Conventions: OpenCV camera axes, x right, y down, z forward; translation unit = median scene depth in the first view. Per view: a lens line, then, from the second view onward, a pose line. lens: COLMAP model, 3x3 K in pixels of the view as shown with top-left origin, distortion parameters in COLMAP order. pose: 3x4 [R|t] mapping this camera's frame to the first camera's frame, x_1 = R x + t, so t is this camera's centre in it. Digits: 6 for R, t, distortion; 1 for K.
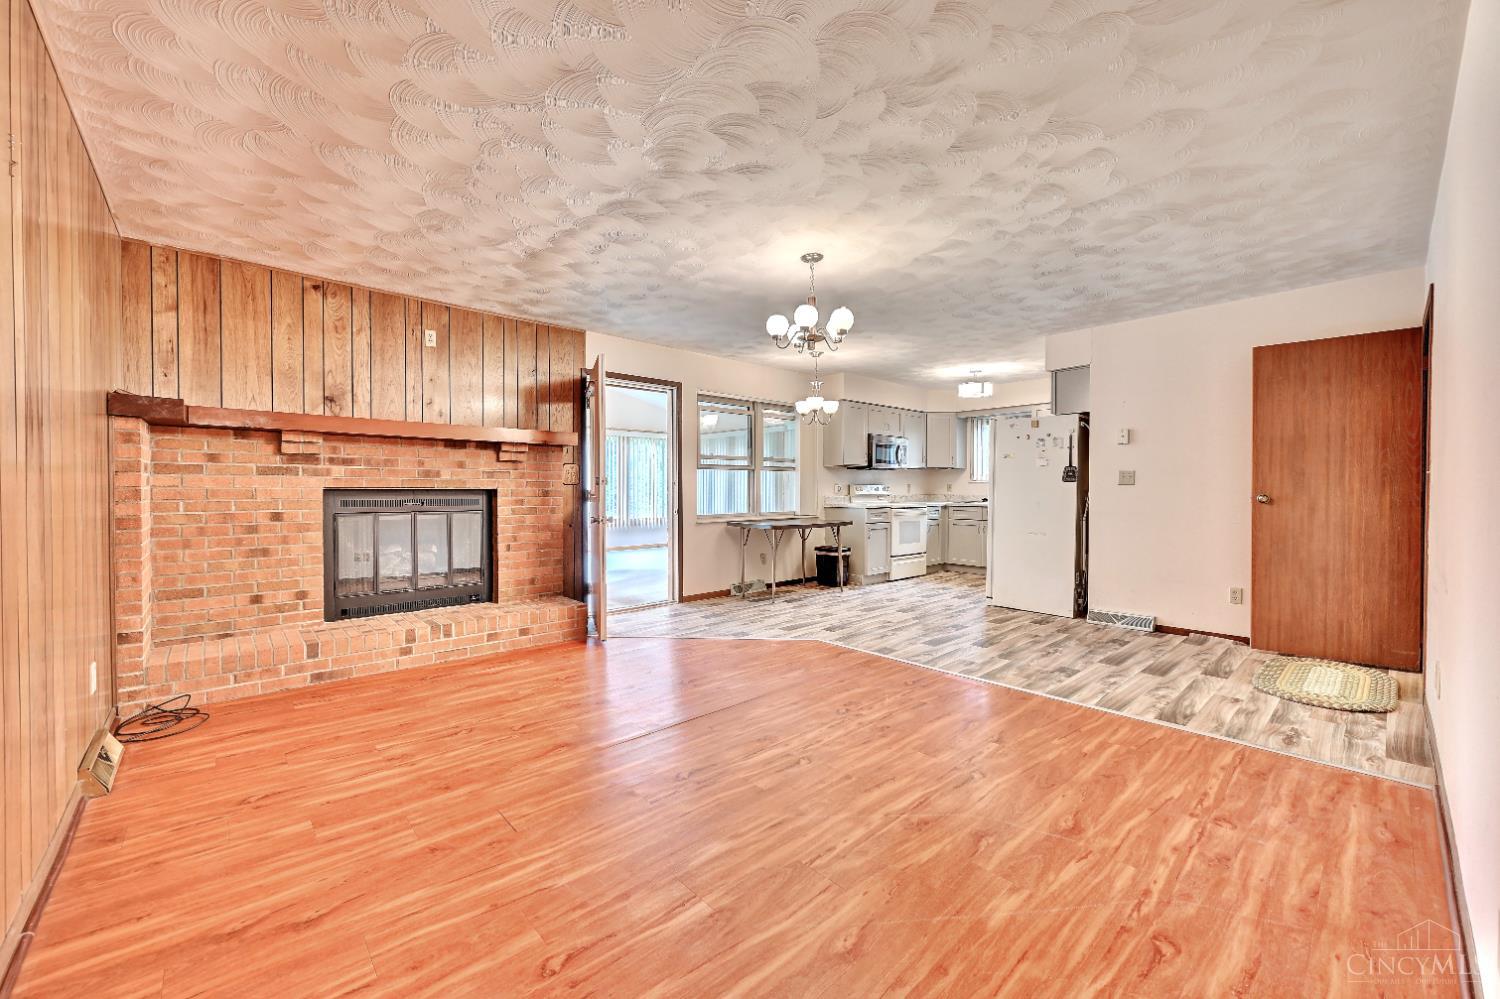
lens RADIAL K [[586.5, 0, 753.0], [0, 586.5, 492.1], [0, 0, 1]] dist [-0.000773, 0.000264]
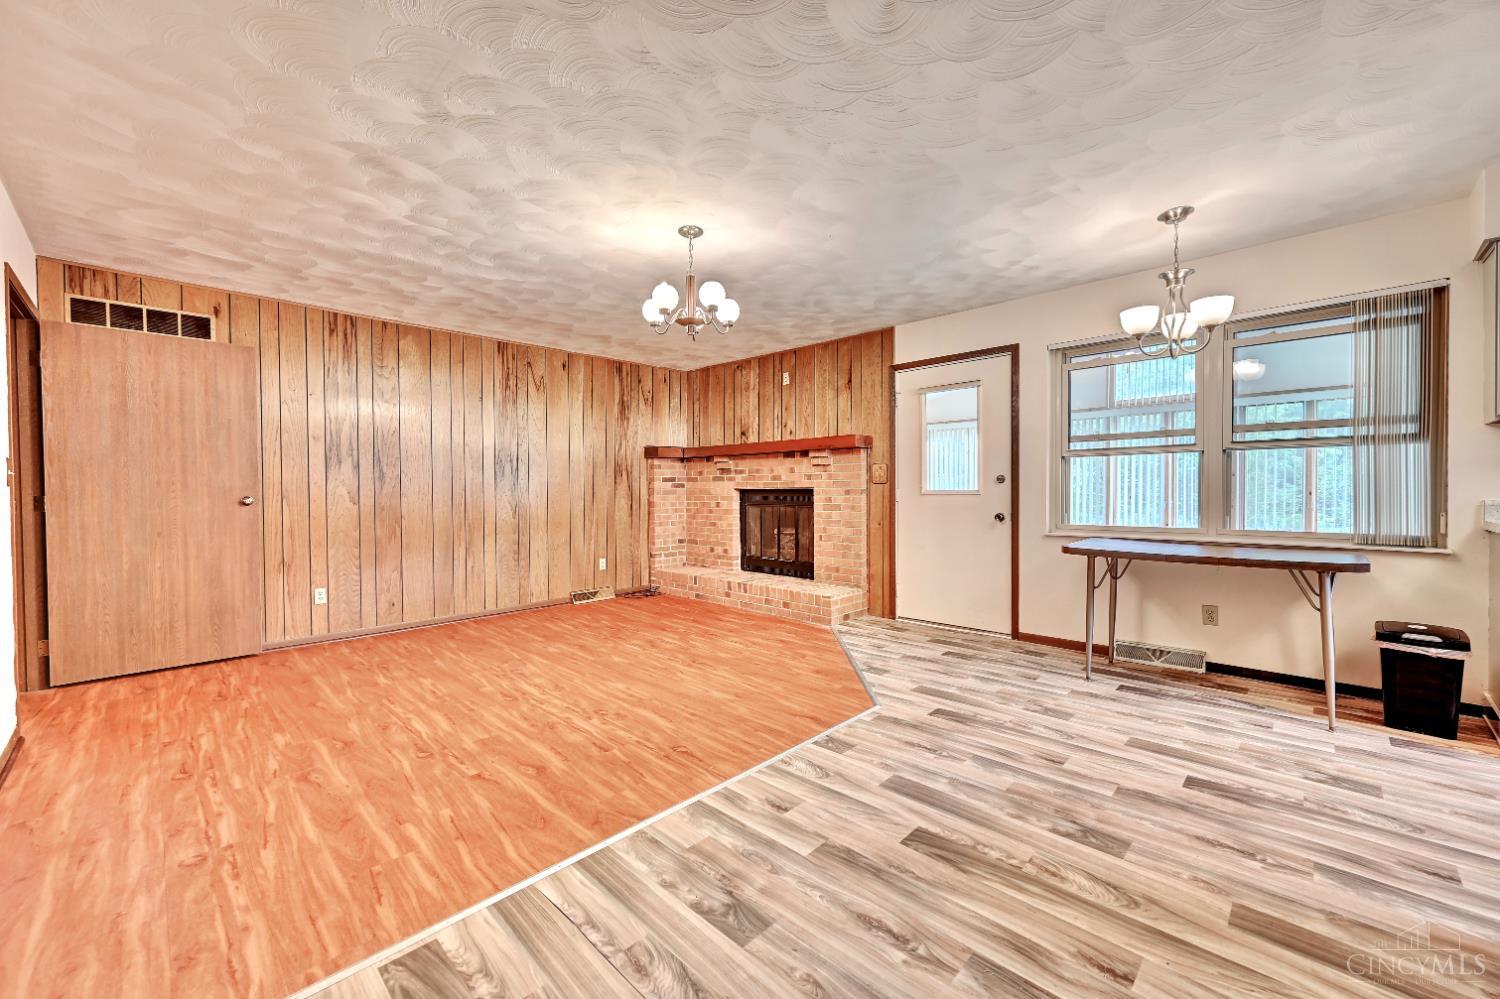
lens RADIAL K [[586.5, 0, 750.1], [0, 586.5, 497.8], [0, 0, 1]] dist [-0.000773, 0.000264]
pose [[0.055870, 0.013592, -0.998346, 0.682489], [0.000458, 0.999907, 0.013638, -0.002366], [0.998438, -0.001219, 0.055859, 0.706263]]
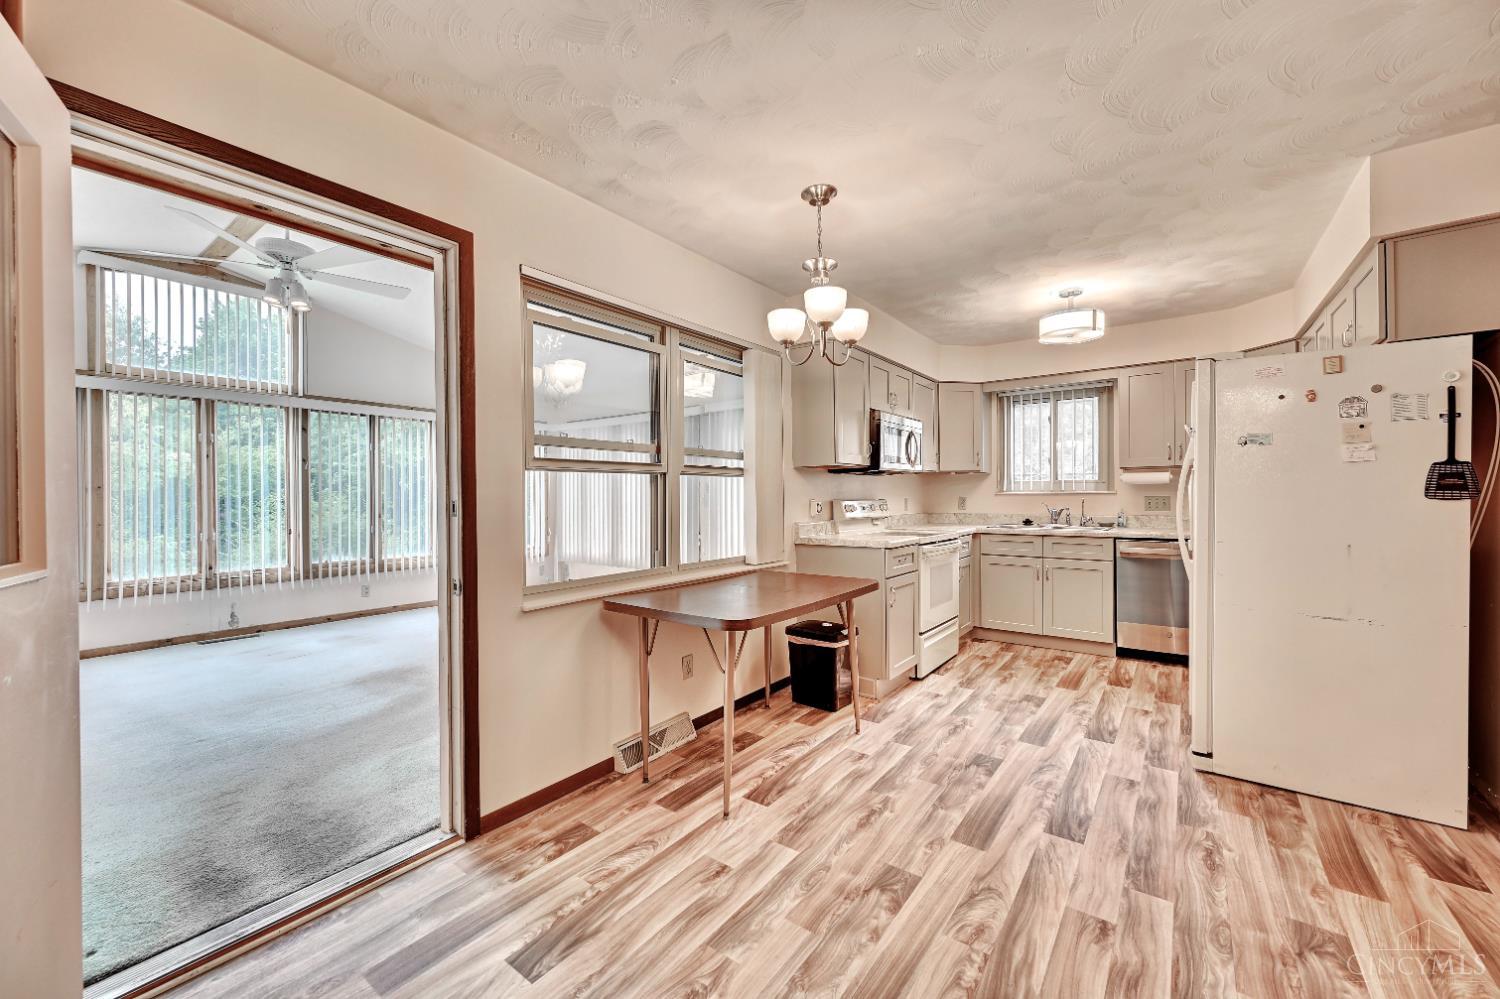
lens RADIAL K [[586.5, 0, 750.9], [0, 586.5, 496.6], [0, 0, 1]] dist [-0.000773, 0.000264]
pose [[0.983055, -0.006875, 0.183180, -0.021519], [0.008059, 0.999951, -0.005717, -0.021287], [-0.183132, 0.007096, 0.983063, 0.693640]]
